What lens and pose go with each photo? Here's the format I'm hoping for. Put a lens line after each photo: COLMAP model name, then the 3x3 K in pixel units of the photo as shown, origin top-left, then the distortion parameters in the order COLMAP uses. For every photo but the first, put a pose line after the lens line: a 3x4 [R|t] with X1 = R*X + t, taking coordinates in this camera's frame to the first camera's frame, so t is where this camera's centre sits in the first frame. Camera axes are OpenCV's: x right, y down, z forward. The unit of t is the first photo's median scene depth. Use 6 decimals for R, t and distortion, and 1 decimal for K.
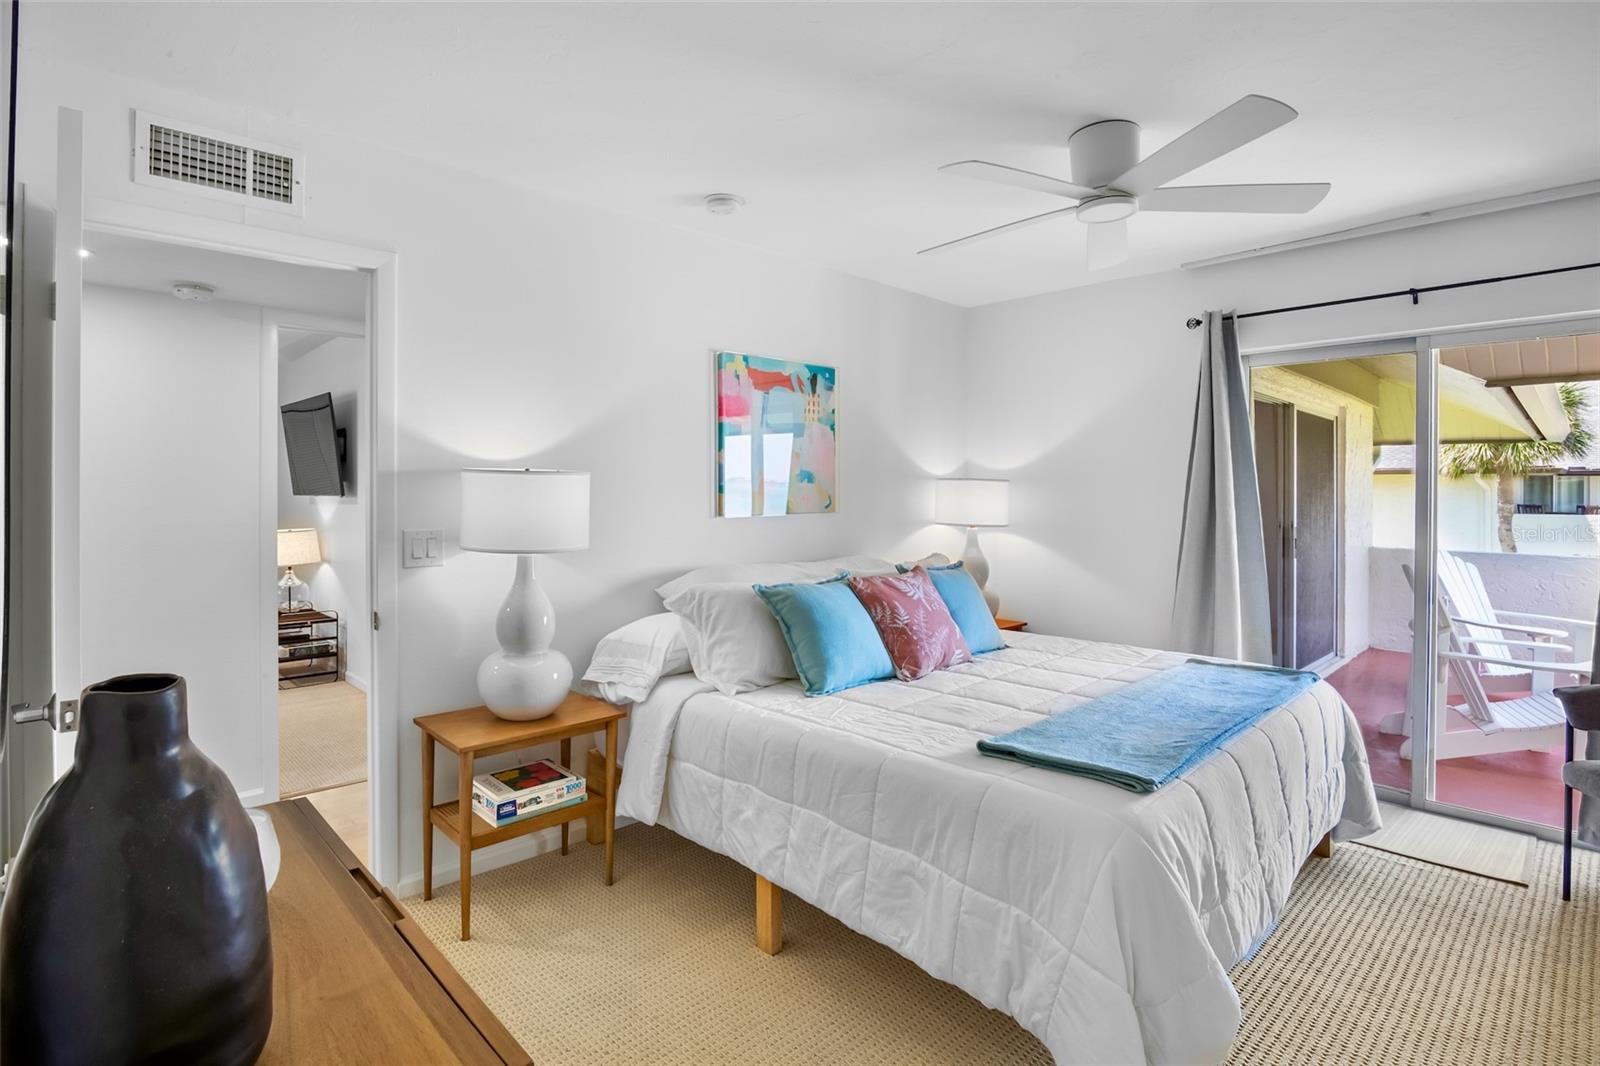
lens RADIAL K [[788.8, 0, 824.7], [0, 788.8, 498.7], [0, 0, 1]] dist [-0.016225, -0.002950]
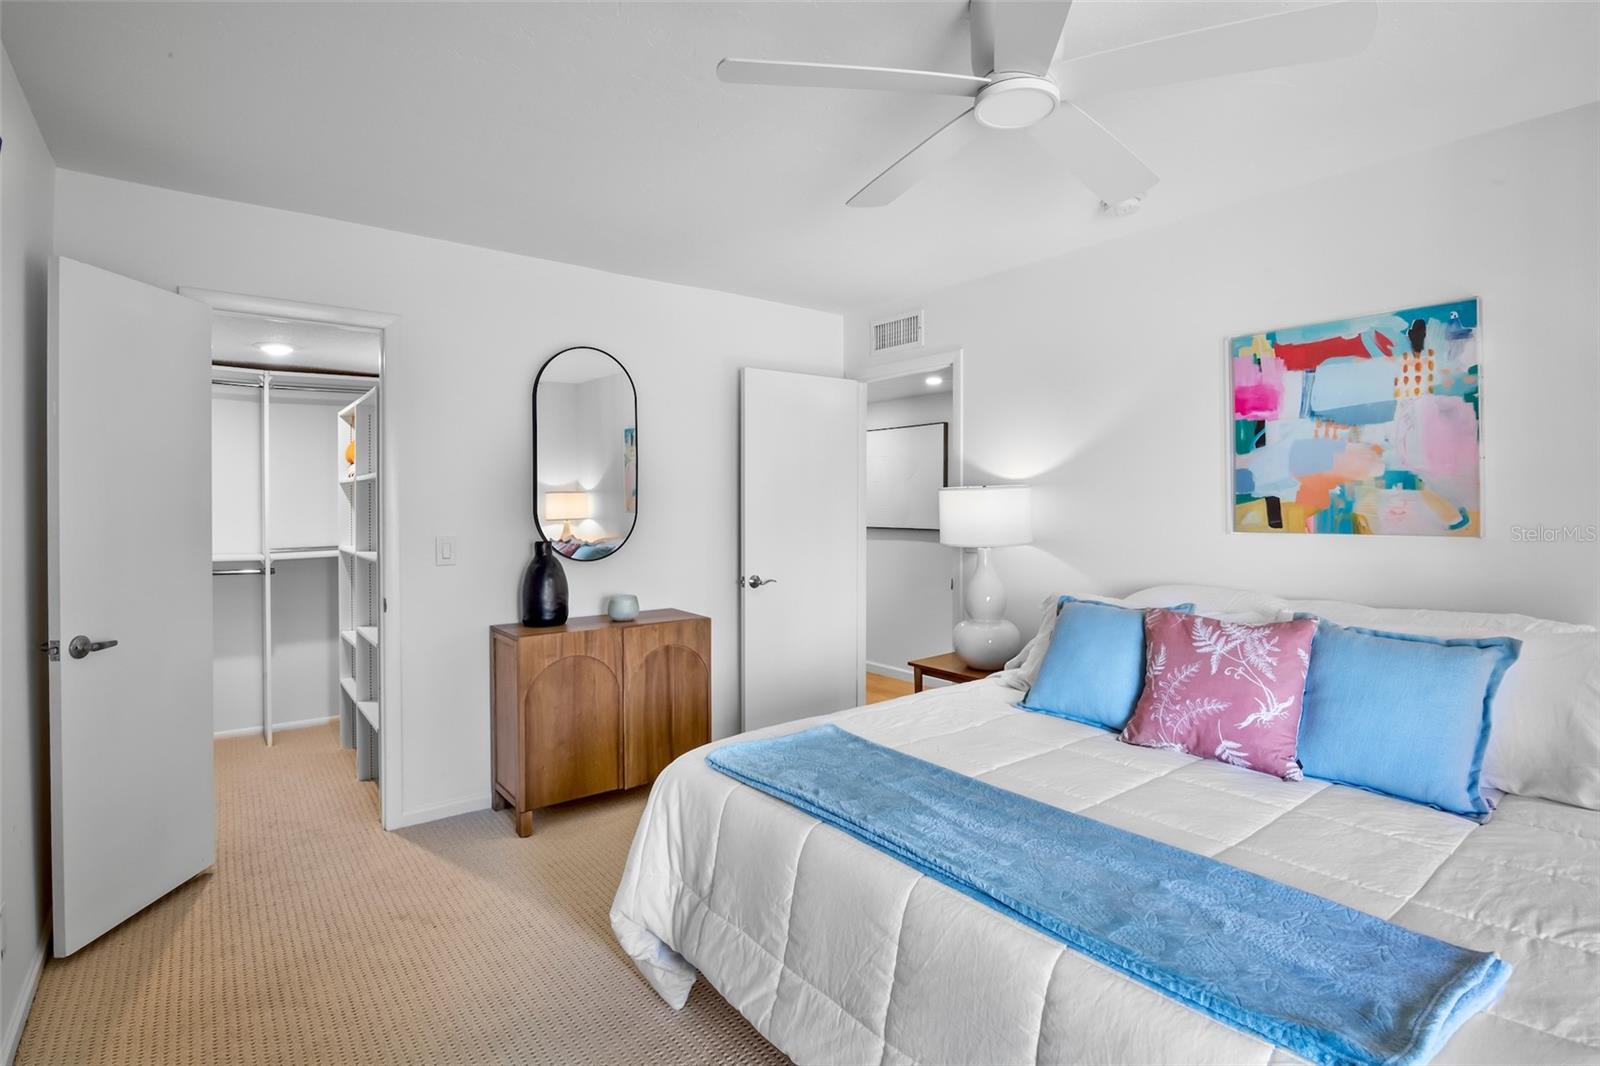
lens RADIAL K [[788.8, 0, 799.6], [0, 788.8, 519.4], [0, 0, 1]] dist [-0.016225, -0.002950]
pose [[-0.118458, 0.026699, -0.992600, 0.714910], [-0.003974, 0.999618, 0.027362, -0.010533], [0.992951, 0.007186, -0.118307, 0.590455]]
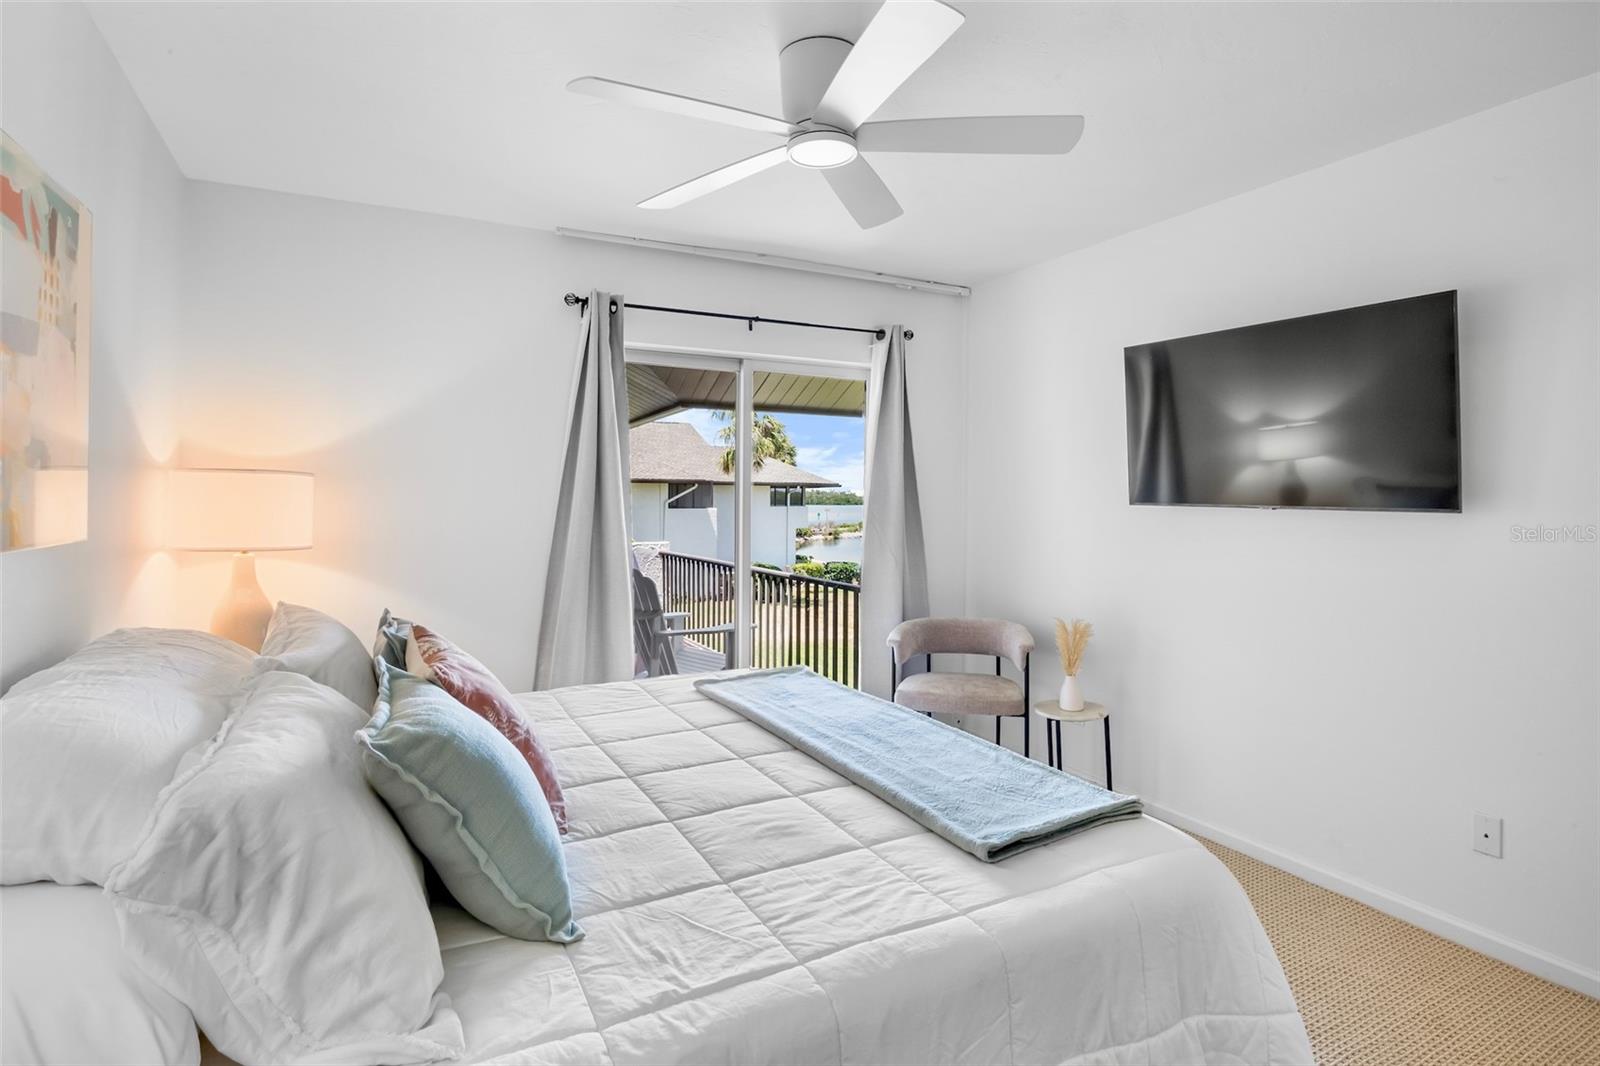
lens RADIAL K [[788.8, 0, 819.0], [0, 788.8, 470.1], [0, 0, 1]] dist [-0.016225, -0.002950]
pose [[0.299065, 0.028281, 0.953814, -0.290376], [0.005475, 0.999493, -0.031352, -0.004799], [-0.954217, 0.014598, 0.298758, 0.507364]]
